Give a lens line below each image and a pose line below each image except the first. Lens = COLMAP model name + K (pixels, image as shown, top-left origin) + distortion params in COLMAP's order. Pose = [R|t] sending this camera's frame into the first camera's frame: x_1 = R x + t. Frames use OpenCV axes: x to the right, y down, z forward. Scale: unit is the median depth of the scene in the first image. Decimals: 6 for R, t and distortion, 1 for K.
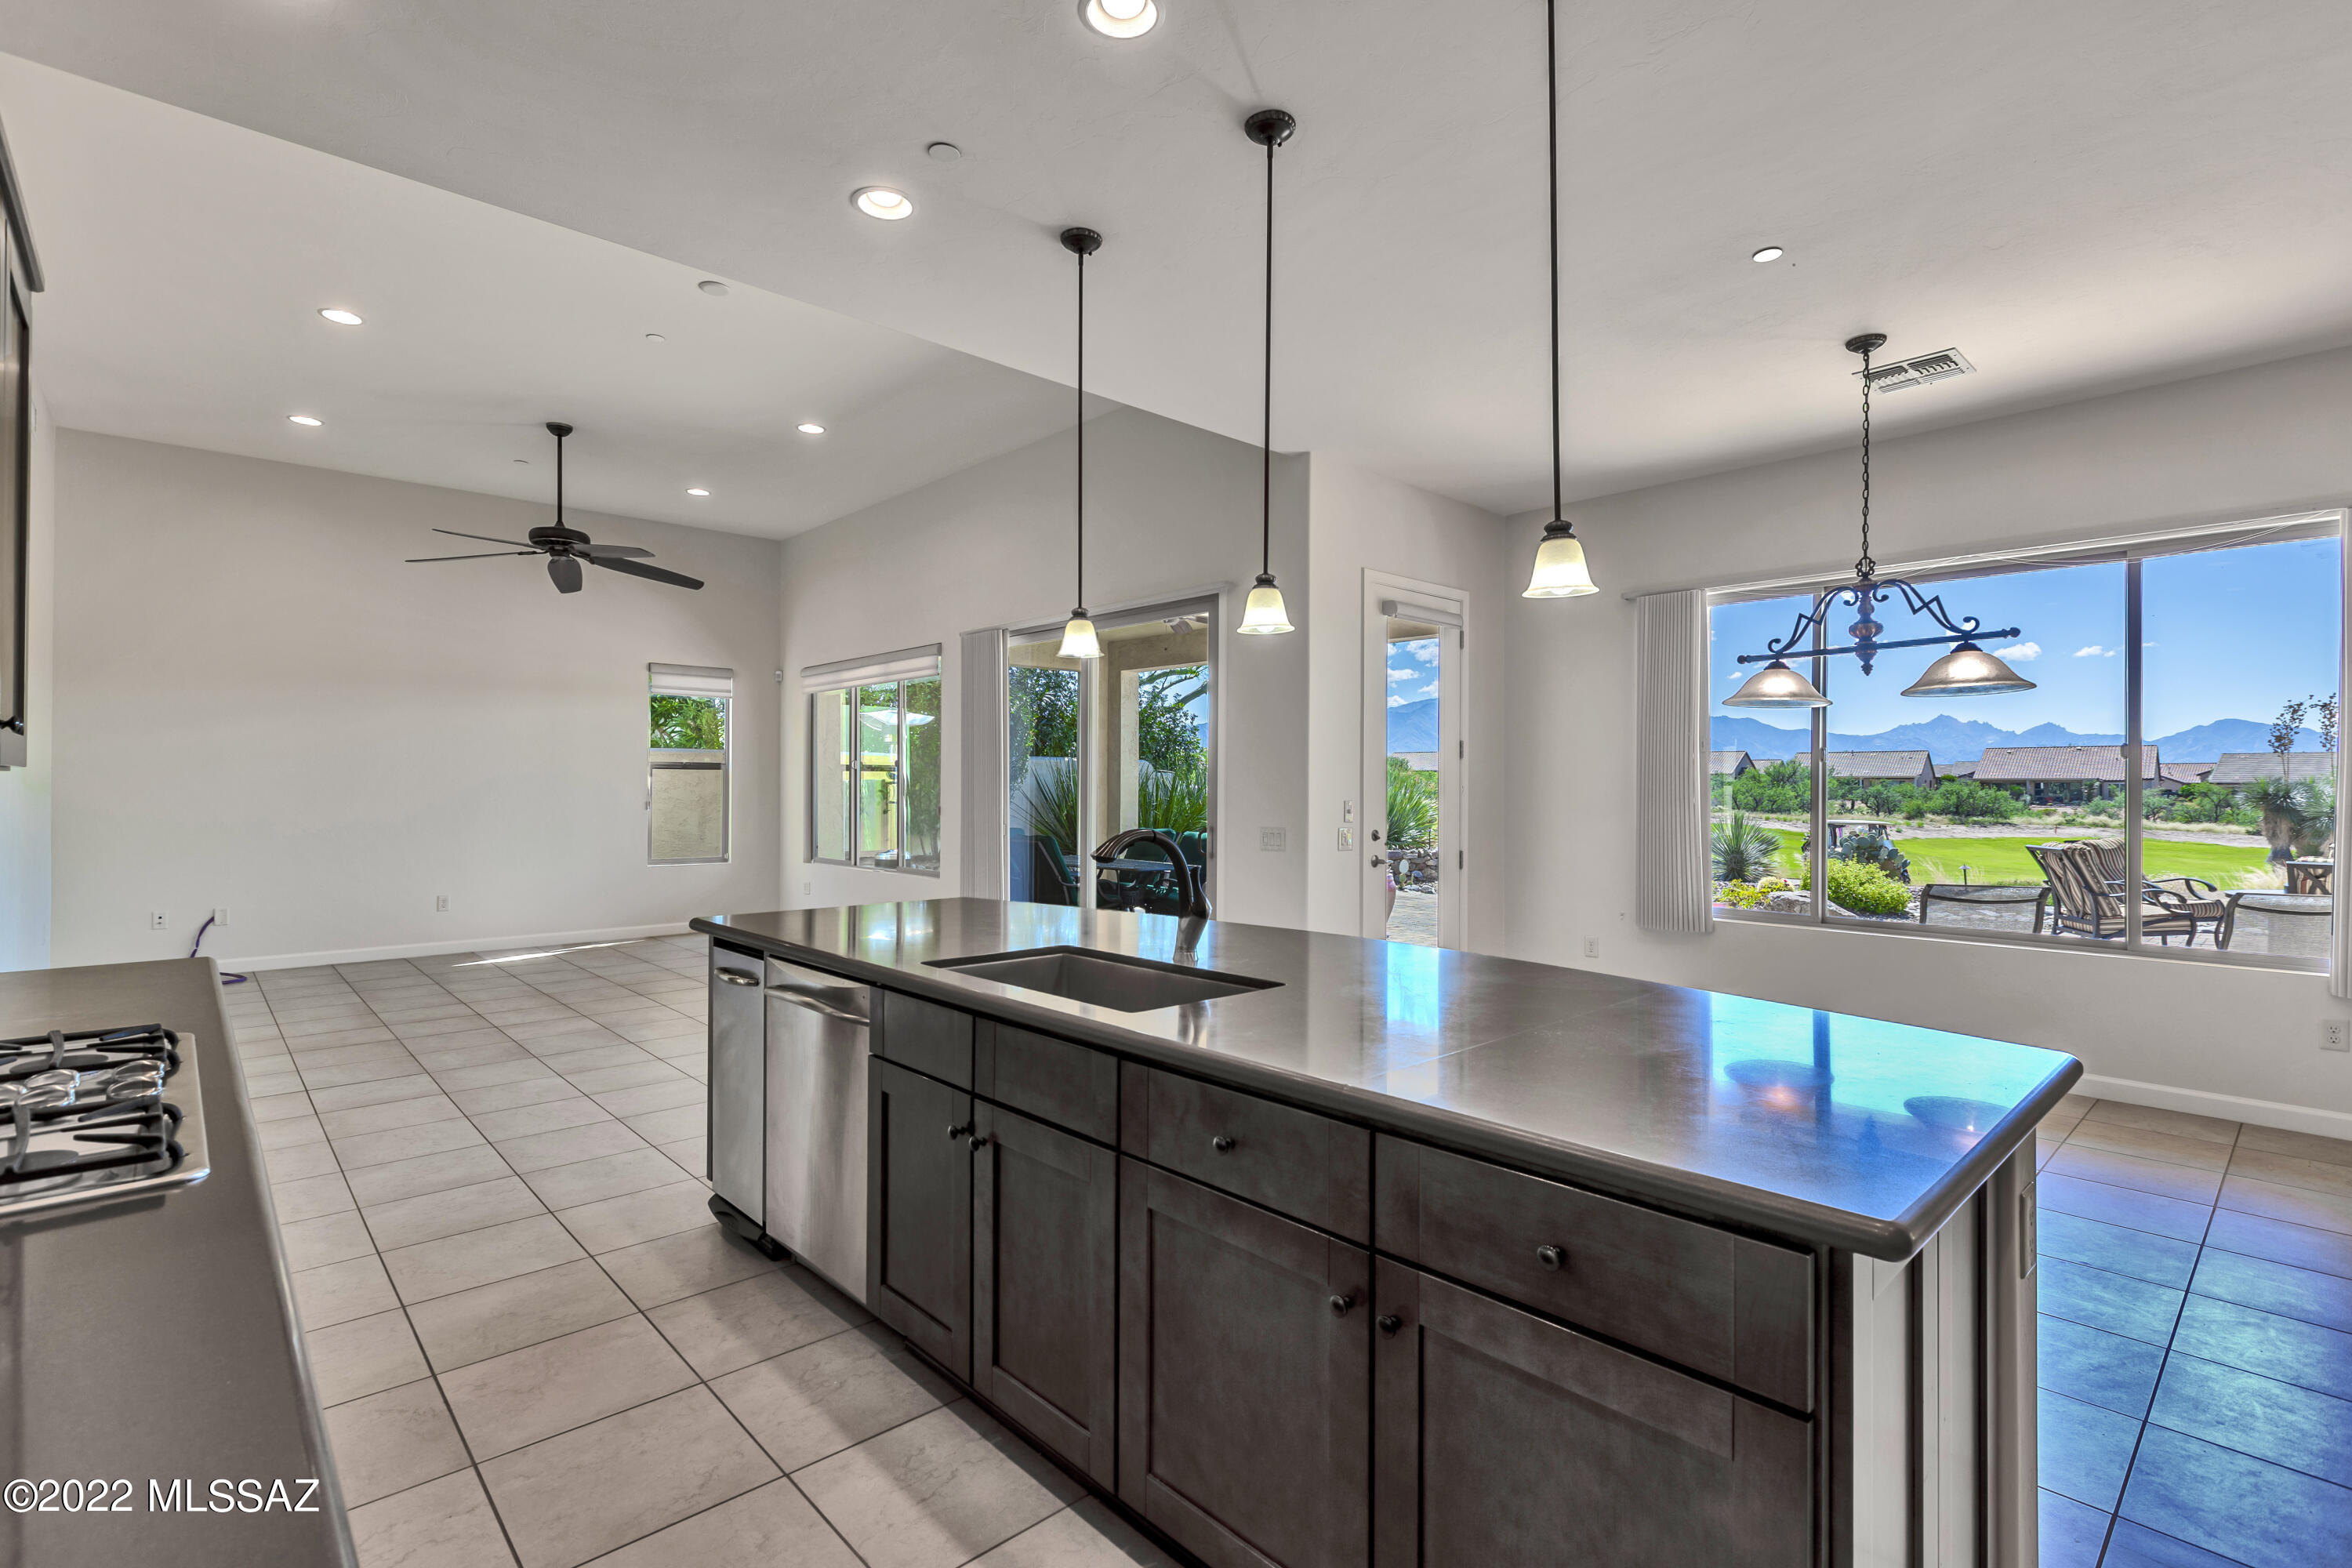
lens RADIAL K [[1077.4, 0, 1176.0], [0, 1077.4, 784.0], [0, 0, 1]] dist [0.000005, 0.000497]
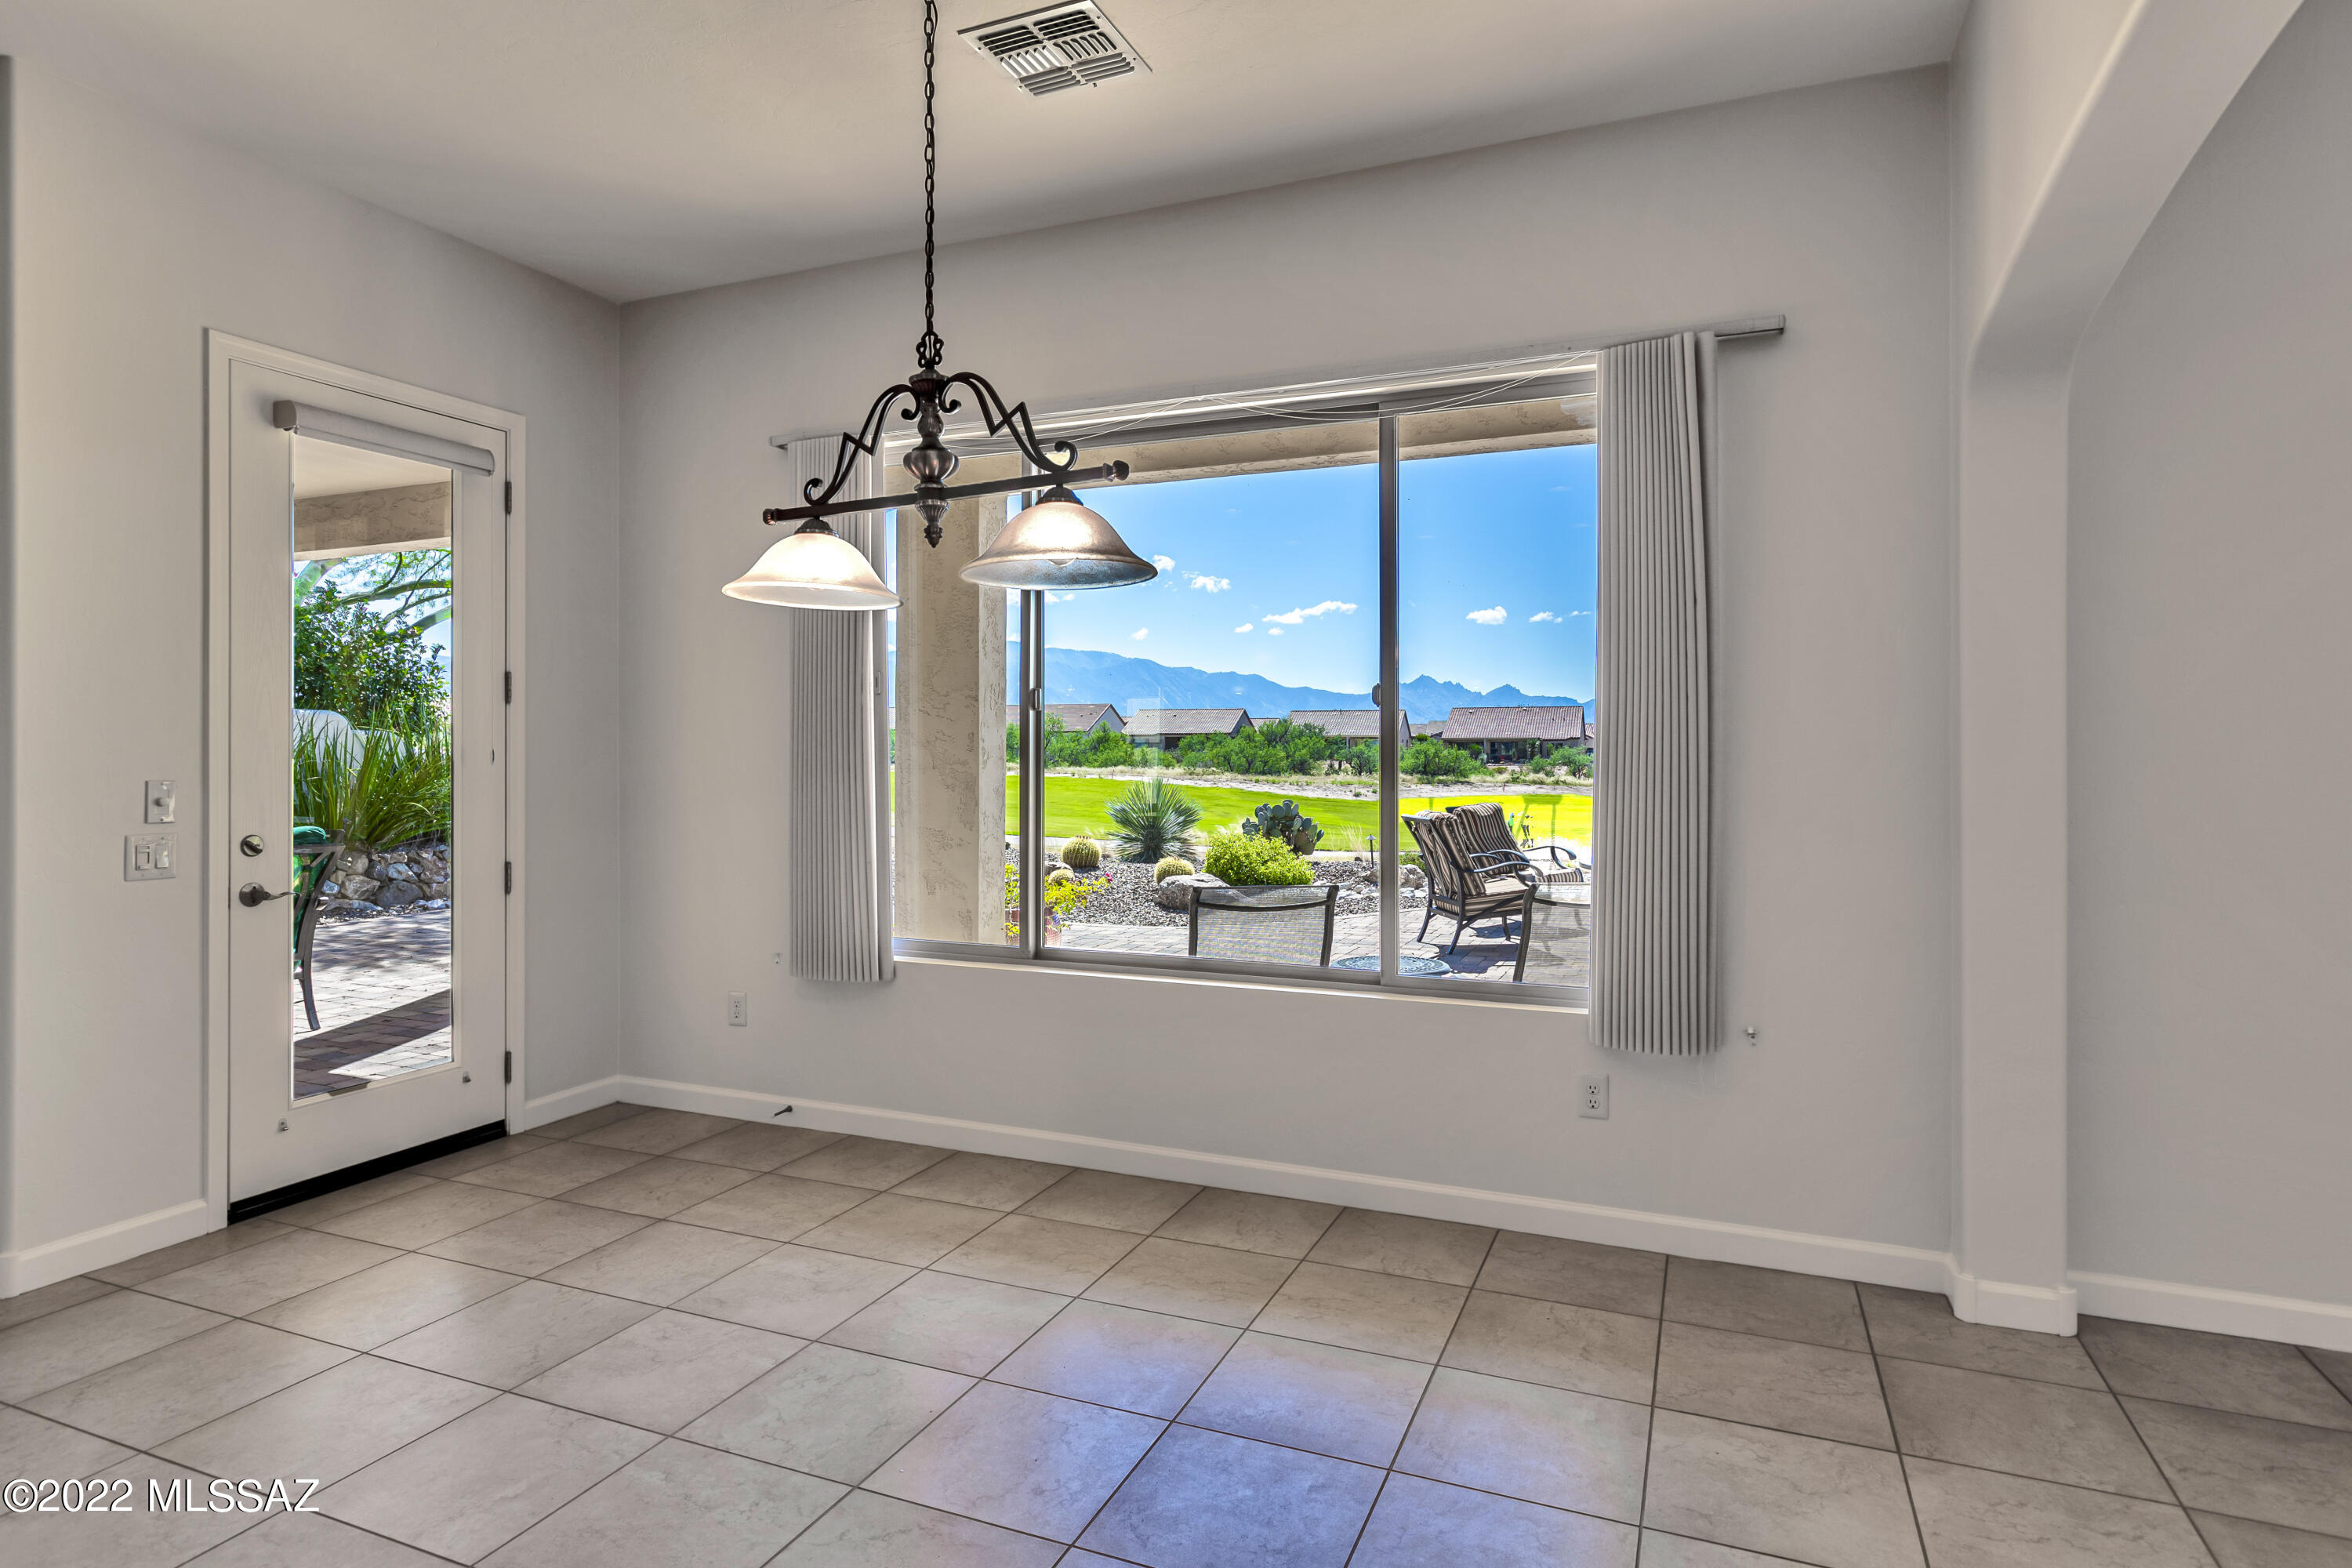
lens RADIAL K [[1281.5, 0, 1169.1], [0, 1281.5, 753.1], [0, 0, 1]] dist [0.002924, 0.000943]
pose [[0.912114, -0.007241, 0.409872, 0.206797], [0.004966, 0.999966, 0.006615, 0.000567], [-0.409906, -0.003998, 0.912119, 0.150992]]
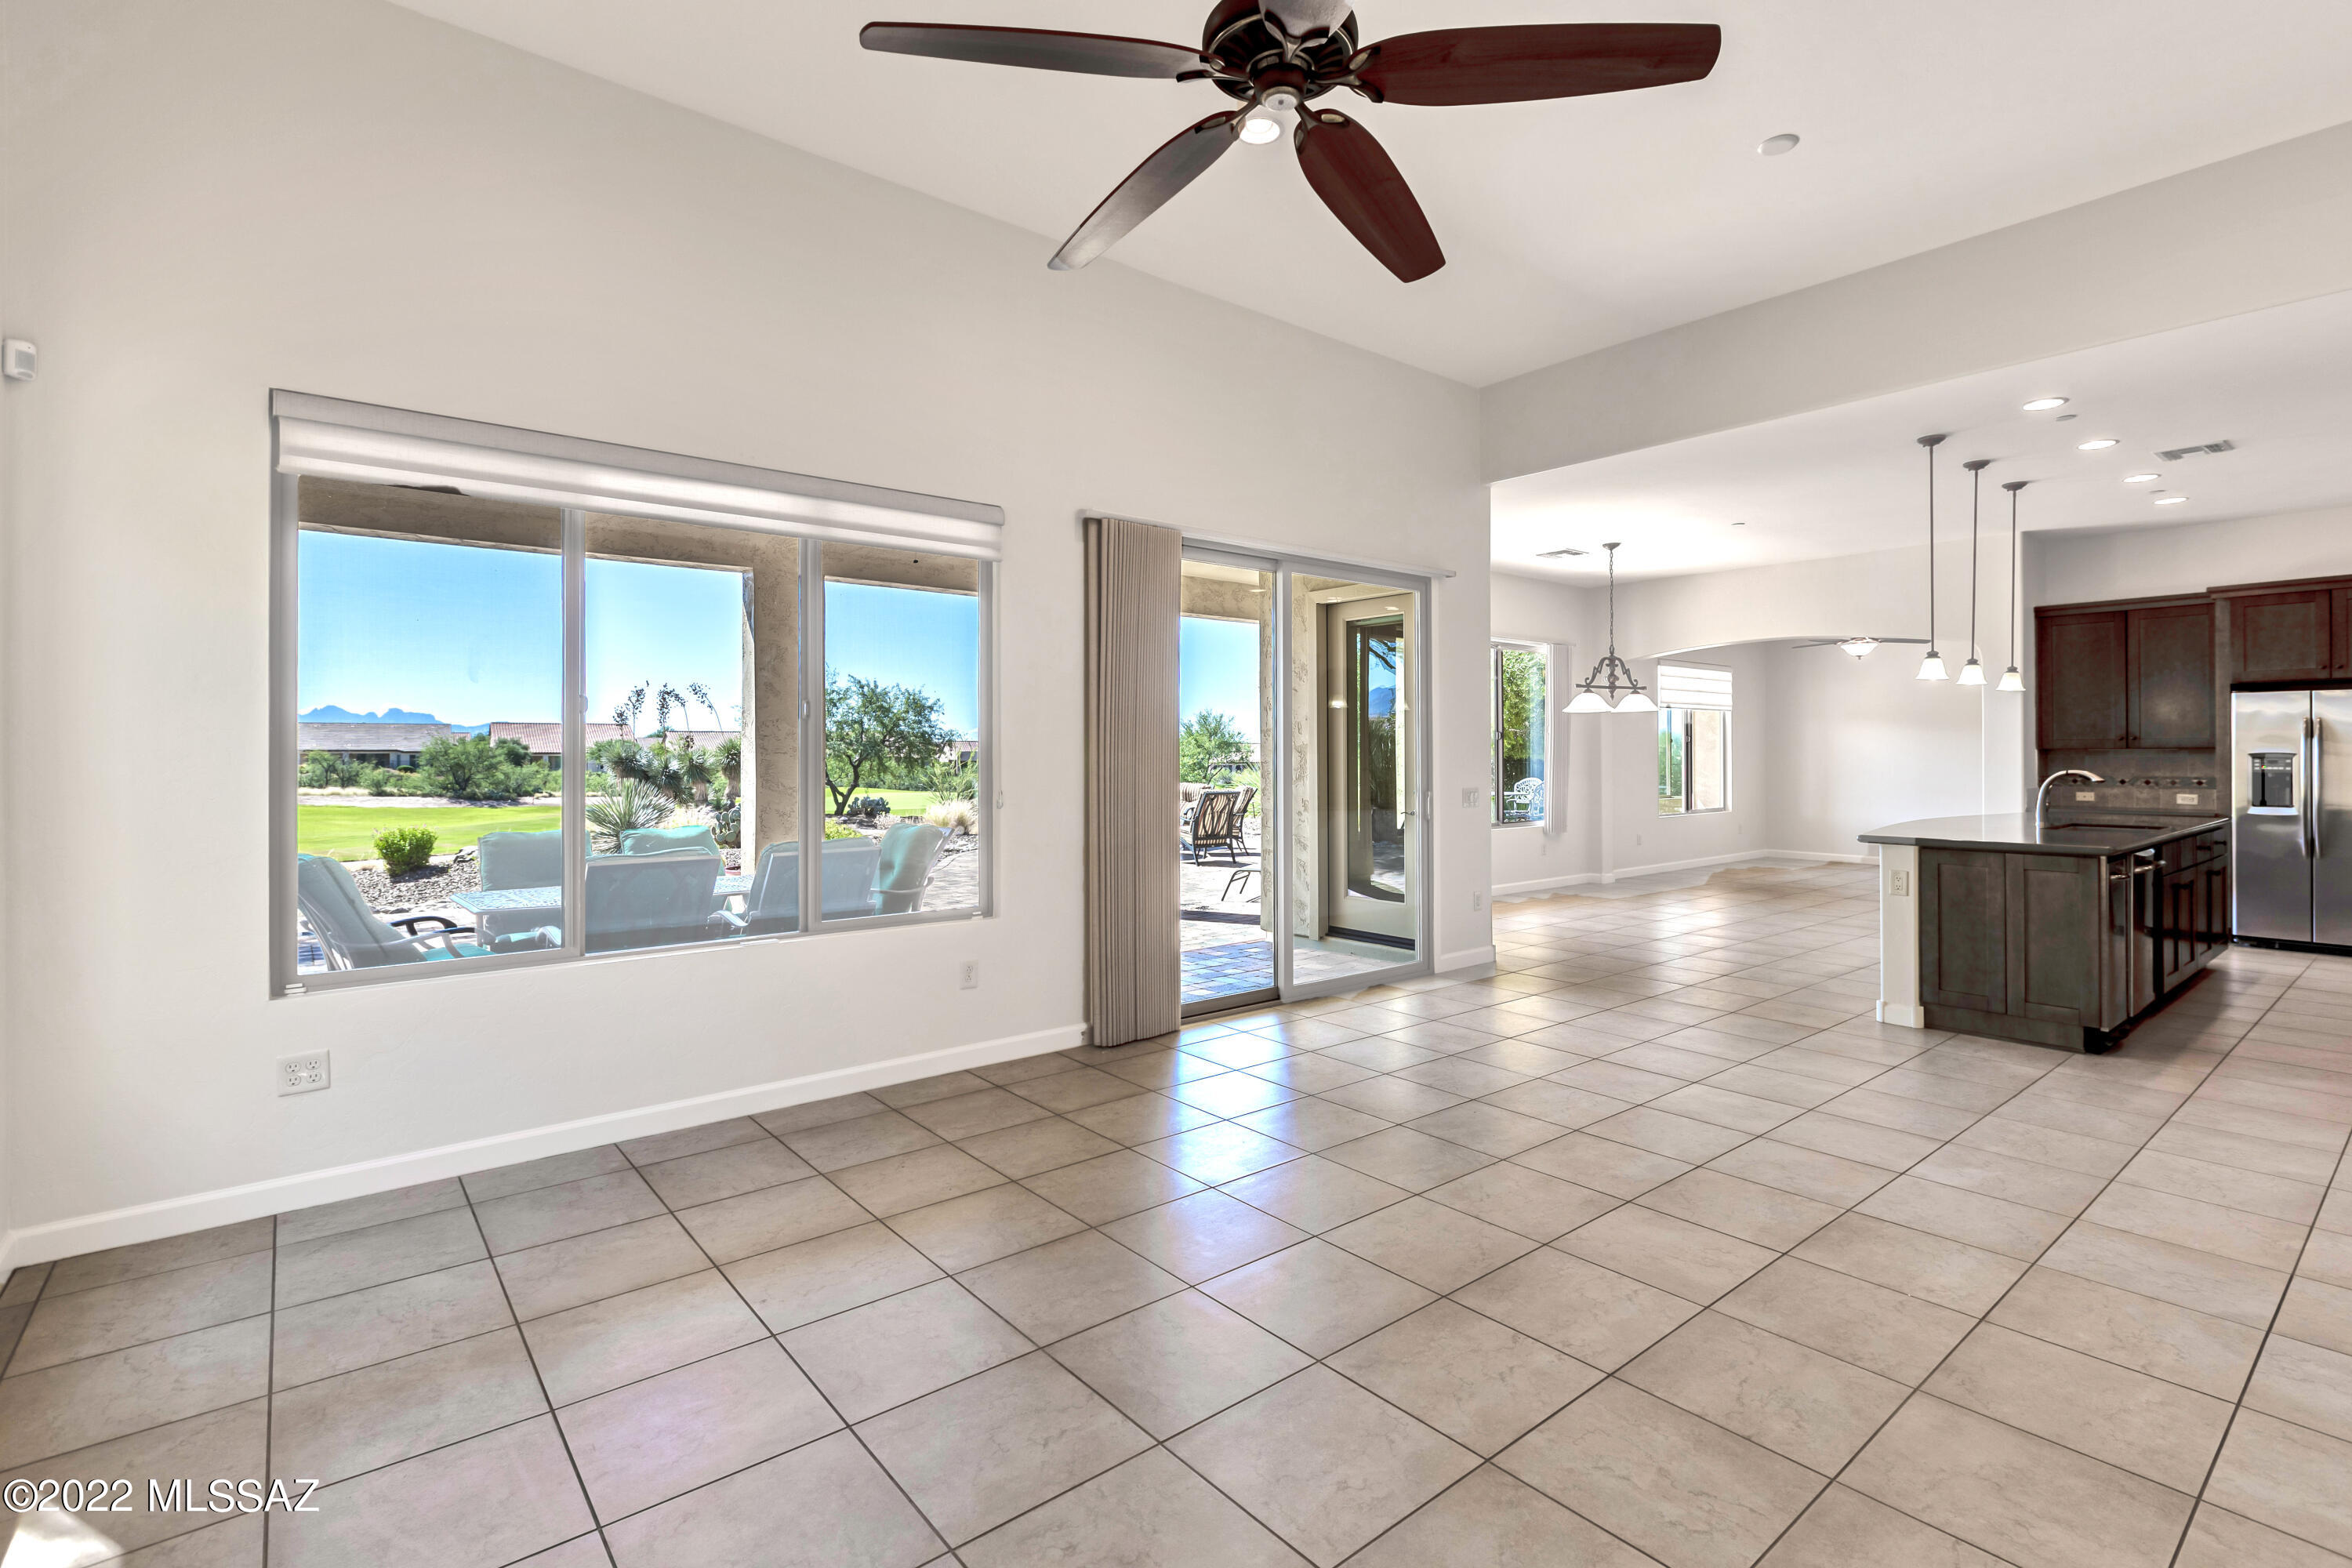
lens RADIAL K [[1087.9, 0, 1182.7], [0, 1087.9, 760.0], [0, 0, 1]] dist [0.002270, 0.000118]
pose [[0.053413, -0.005420, 0.998558, -0.679280], [0.005162, 0.999973, 0.005151, 0.001116], [-0.998559, 0.004880, 0.053439, 0.748464]]
